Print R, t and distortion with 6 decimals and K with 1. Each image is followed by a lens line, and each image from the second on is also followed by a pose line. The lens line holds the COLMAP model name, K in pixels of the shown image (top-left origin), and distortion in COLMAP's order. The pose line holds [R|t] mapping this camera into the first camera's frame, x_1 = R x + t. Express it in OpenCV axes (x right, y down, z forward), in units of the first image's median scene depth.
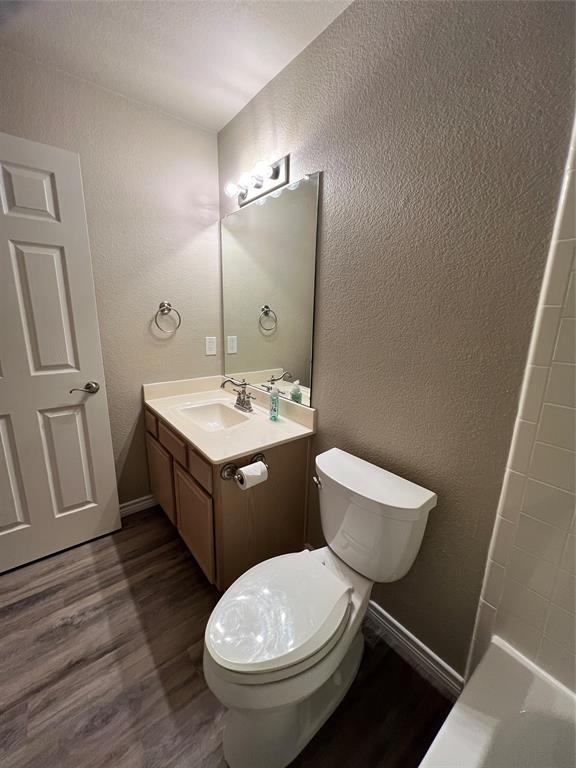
lens RADIAL K [[306.3, 0, 288.0], [0, 306.3, 384.0], [0, 0, 1]] dist [-0.000549, 0.000425]
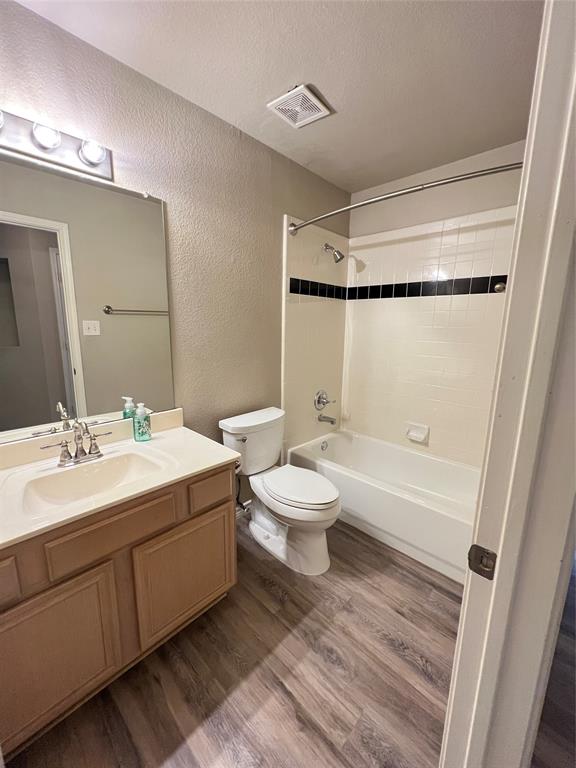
lens RADIAL K [[306.3, 0, 288.0], [0, 306.3, 384.0], [0, 0, 1]] dist [-0.000549, 0.000425]
pose [[-0.134804, -0.217890, 0.966619, -1.225161], [0.201402, 0.949134, 0.242036, -0.228154], [-0.970188, 0.227307, -0.084064, 0.811217]]
